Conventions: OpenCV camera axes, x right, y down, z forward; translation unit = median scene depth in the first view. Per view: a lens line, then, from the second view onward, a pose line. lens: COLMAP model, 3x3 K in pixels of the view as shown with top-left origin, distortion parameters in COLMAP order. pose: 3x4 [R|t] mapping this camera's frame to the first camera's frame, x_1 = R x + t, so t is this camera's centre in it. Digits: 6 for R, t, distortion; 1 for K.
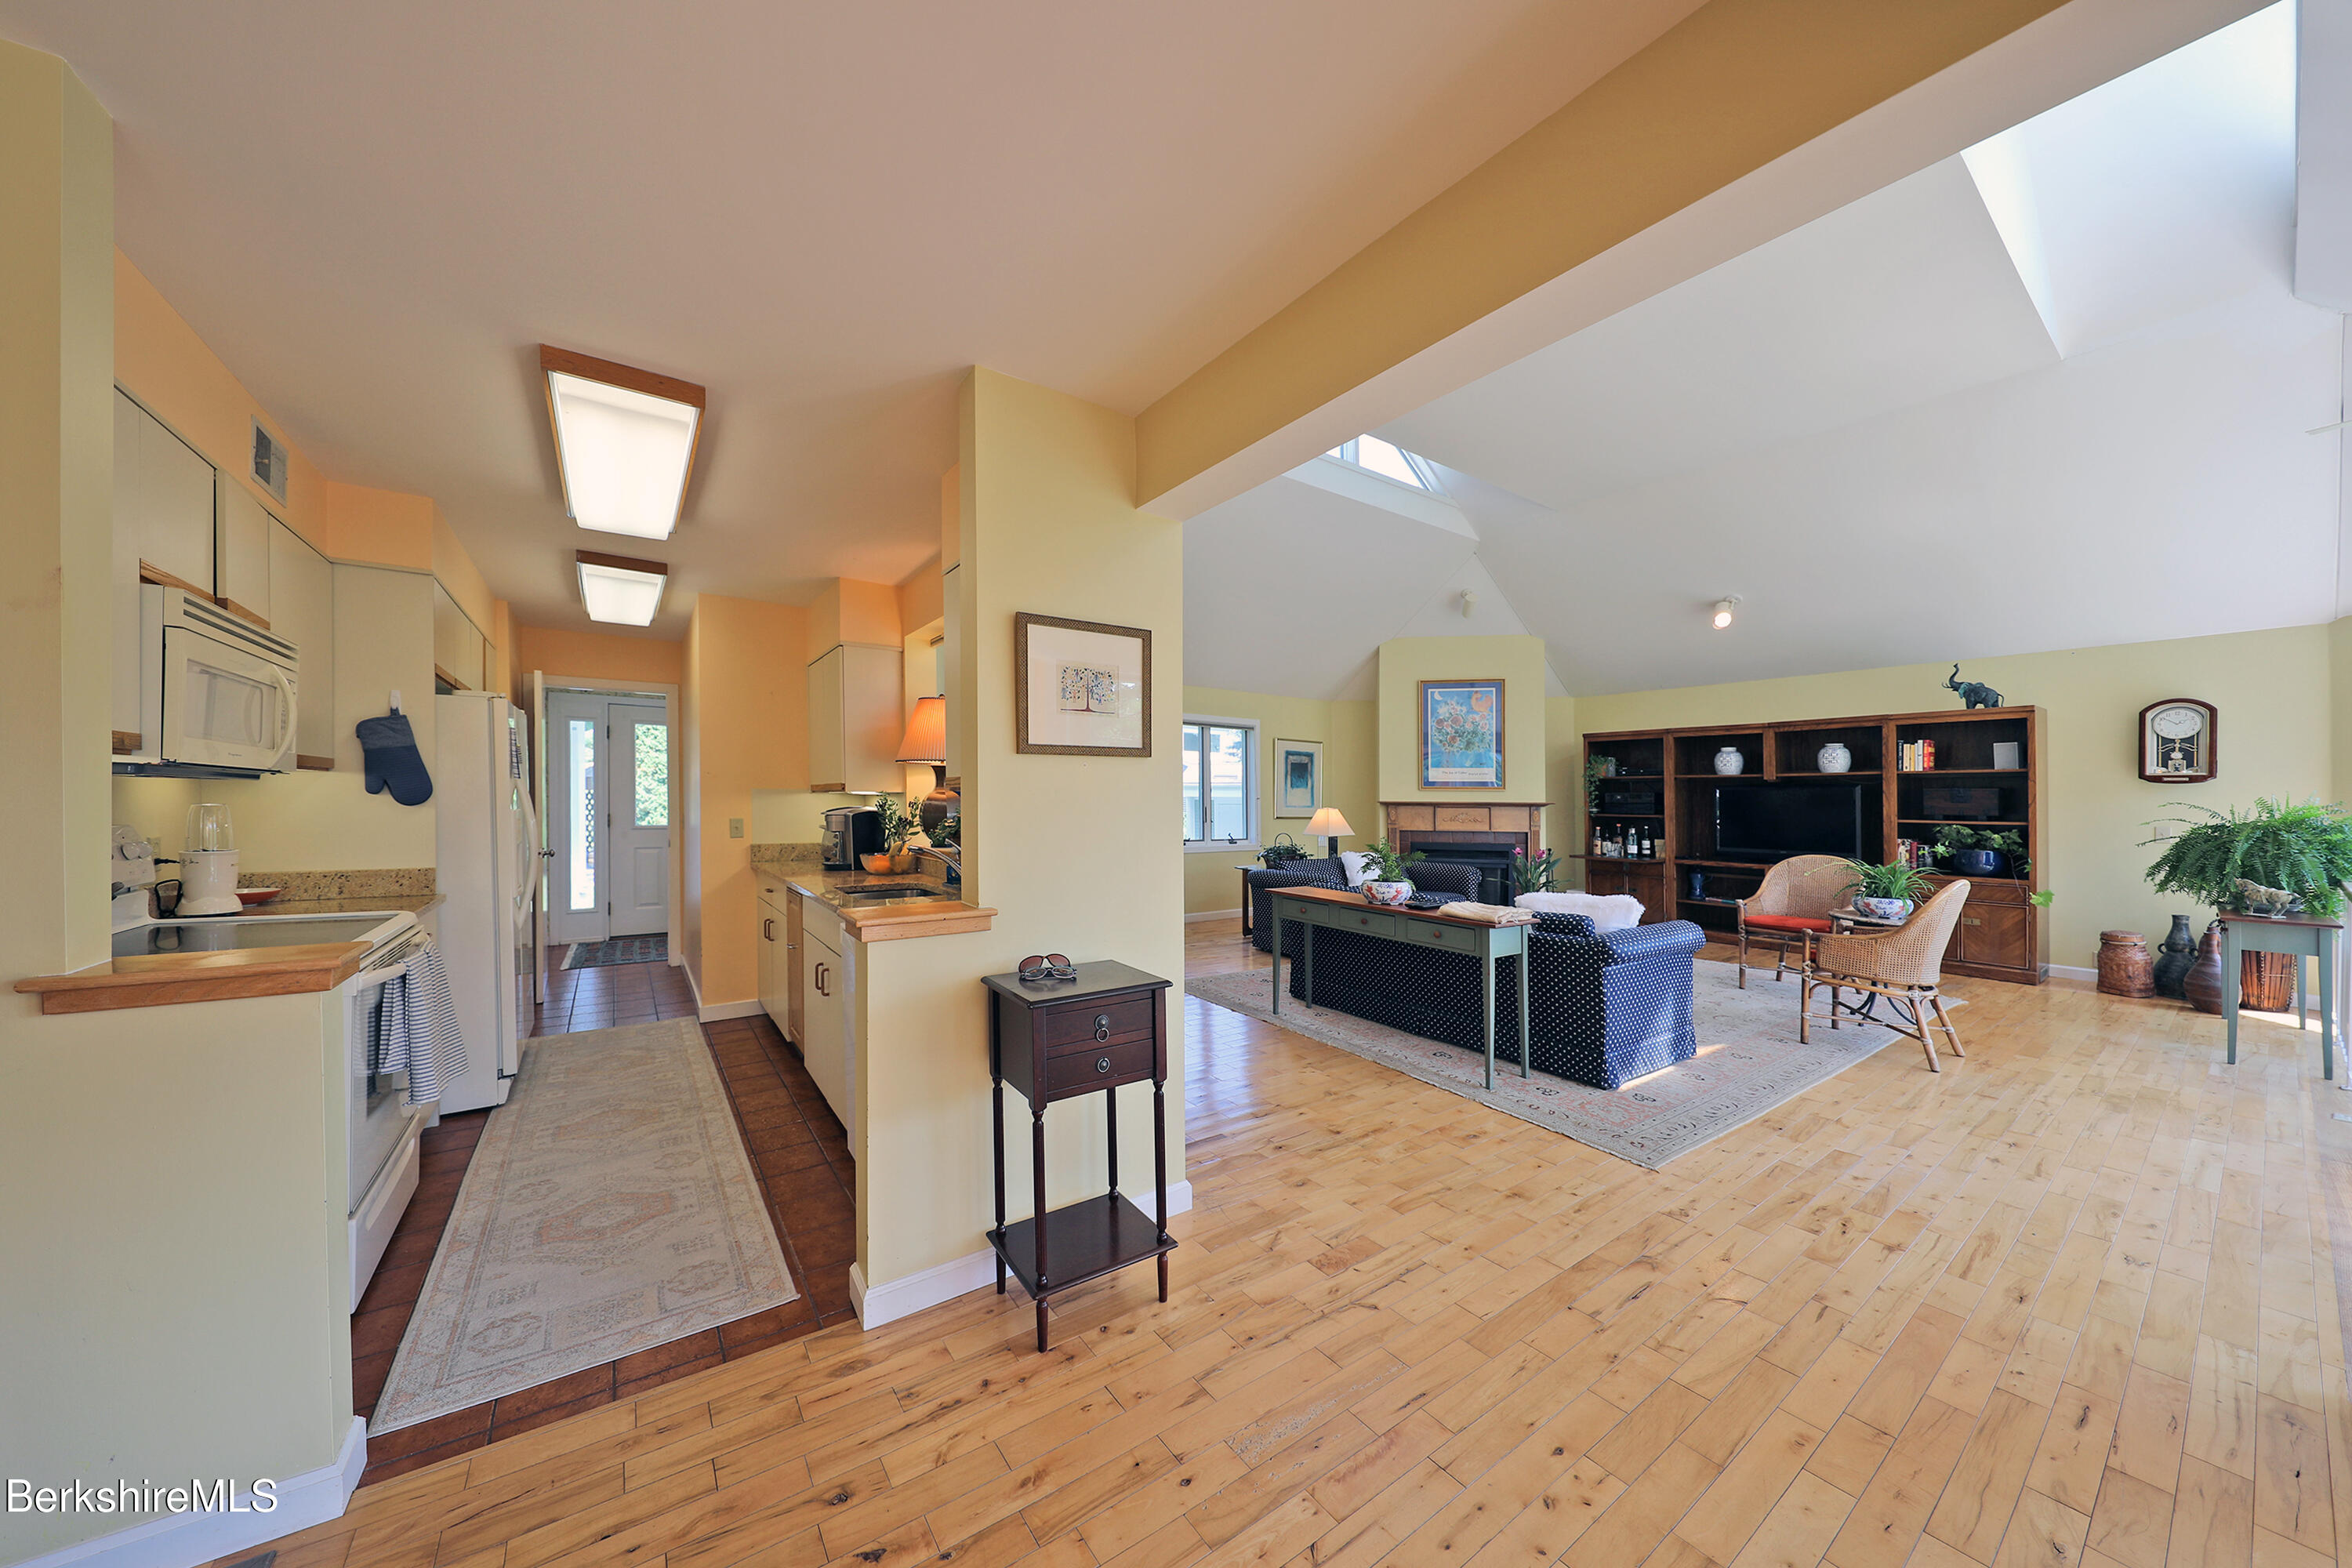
lens RADIAL K [[772.1, 0, 1133.1], [0, 772.1, 797.3], [0, 0, 1]] dist [-0.011810, -0.000040]
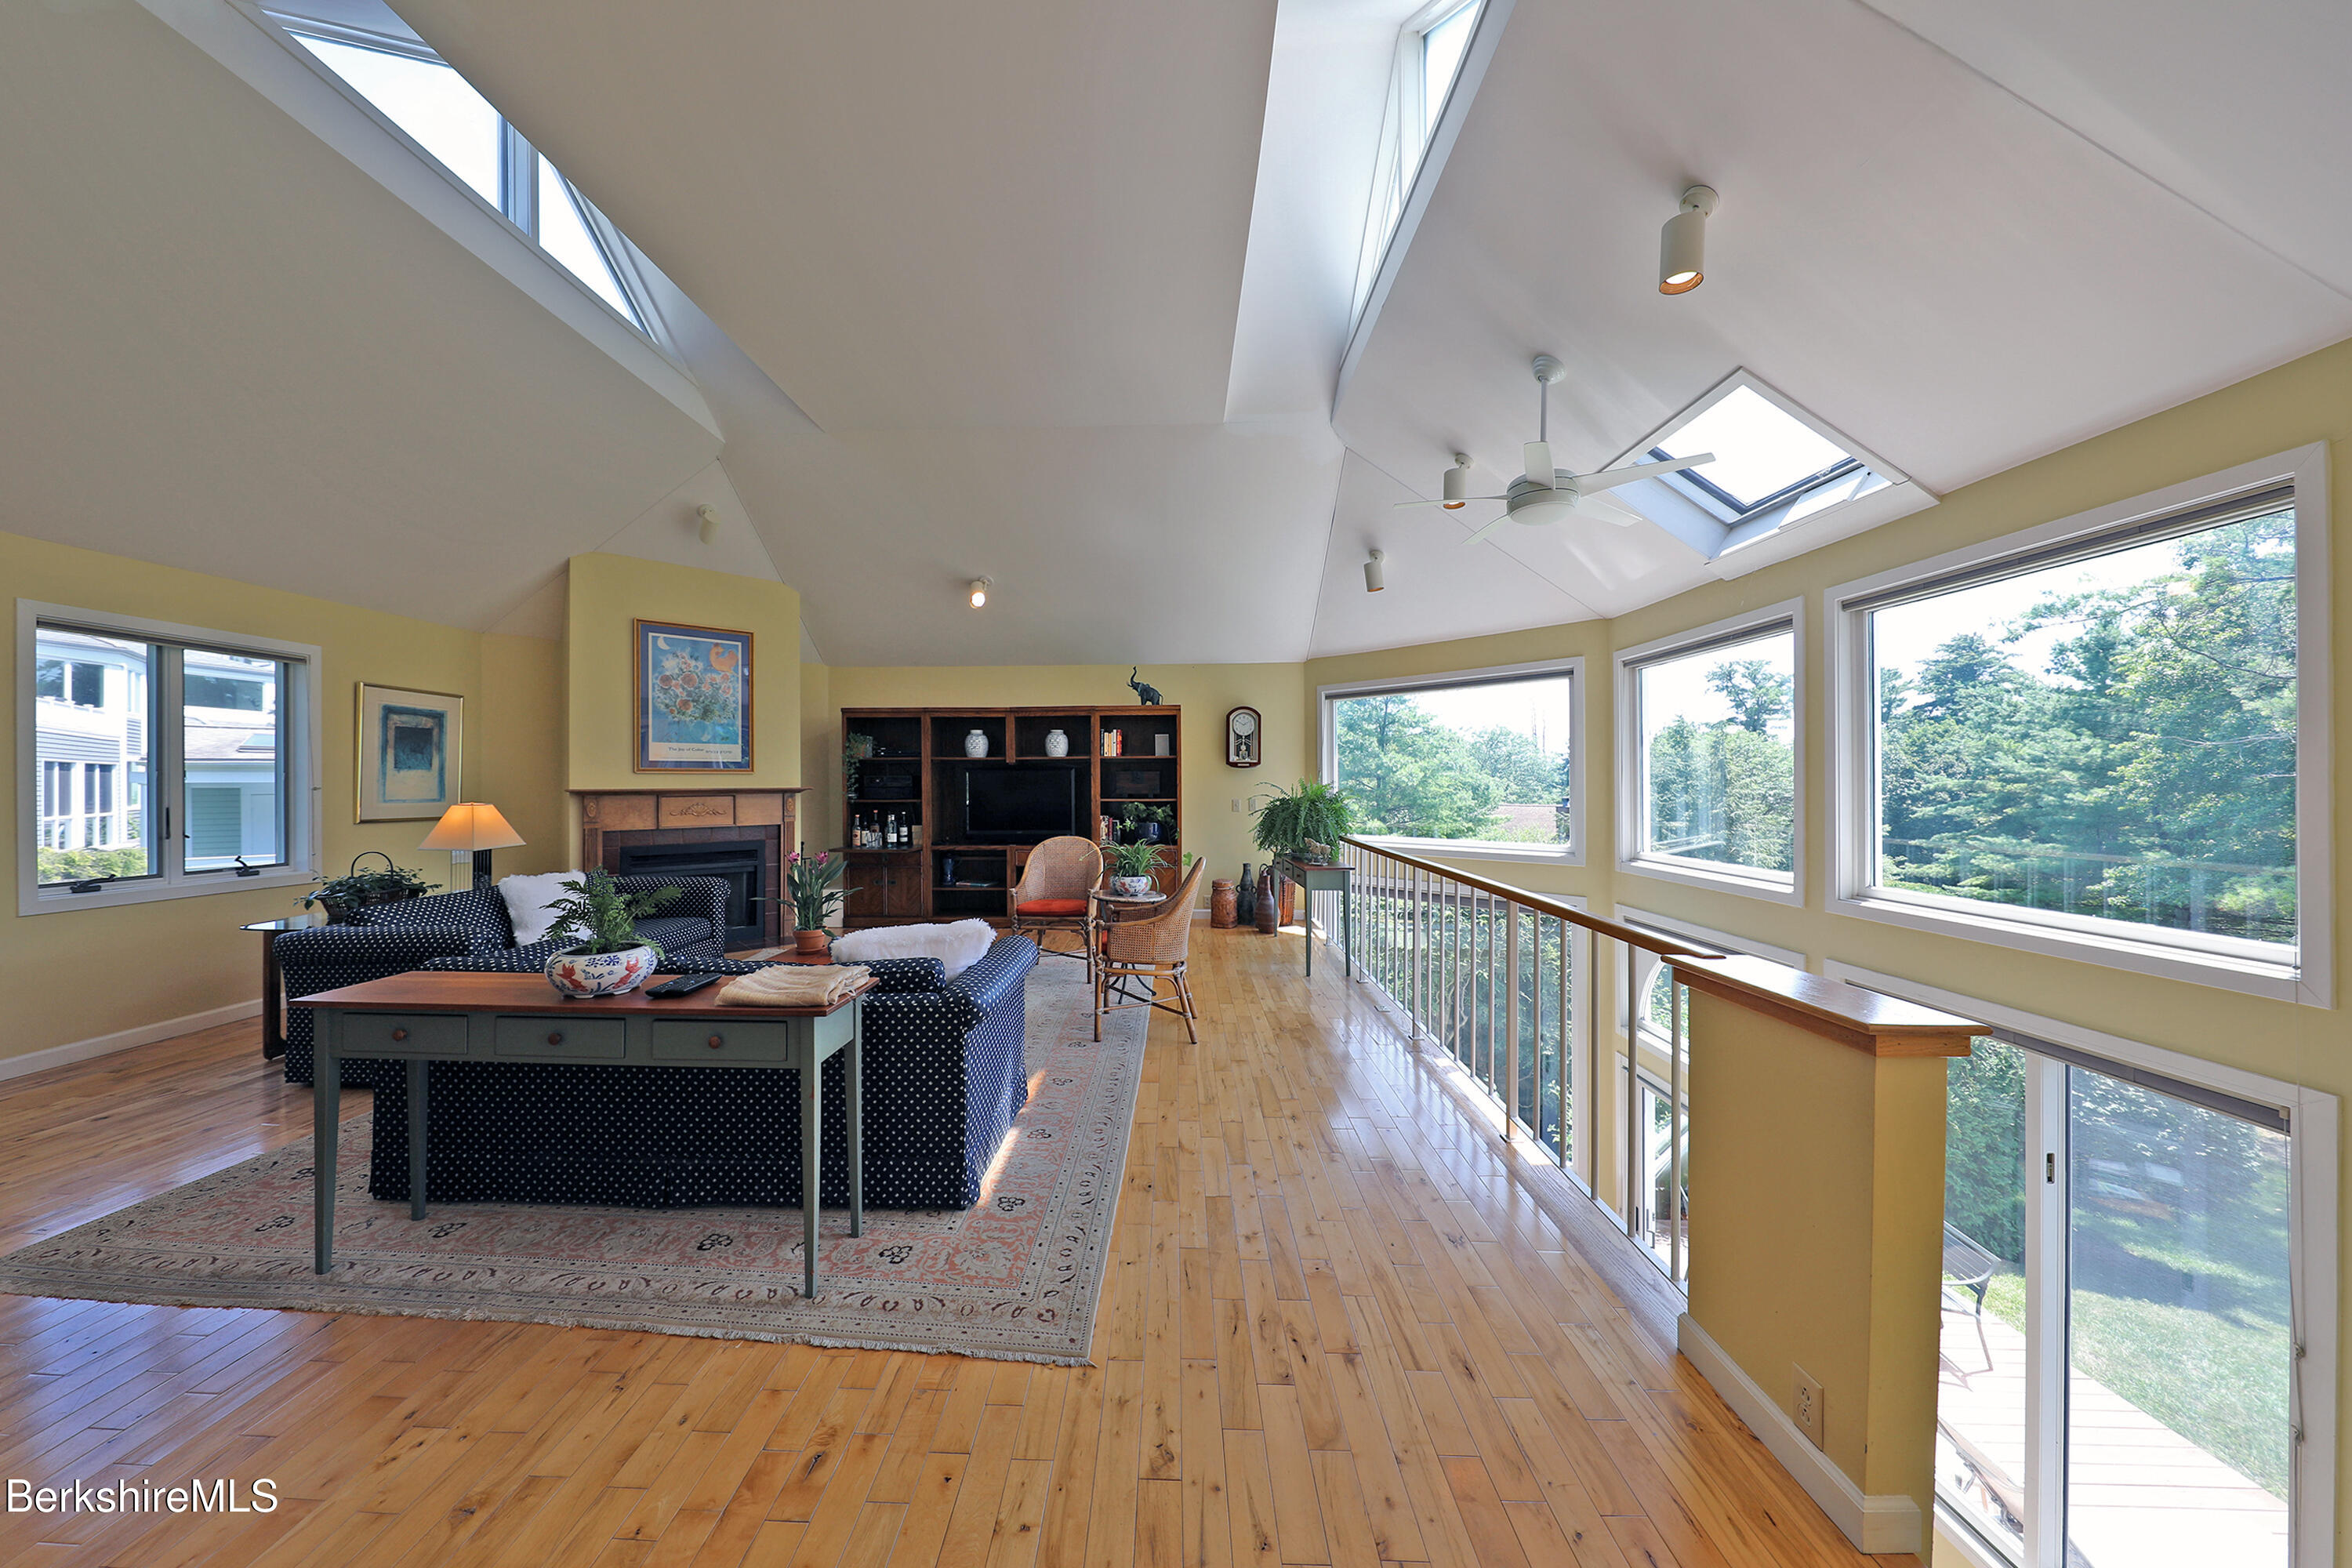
lens RADIAL K [[801.5, 0, 1117.6], [0, 801.5, 763.3], [0, 0, 1]] dist [0.002505, -0.000077]
pose [[0.605944, 0.007877, 0.795468, 0.078723], [0.006768, 0.999864, -0.015057, -0.006327], [-0.795479, 0.014507, 0.605808, 0.293785]]
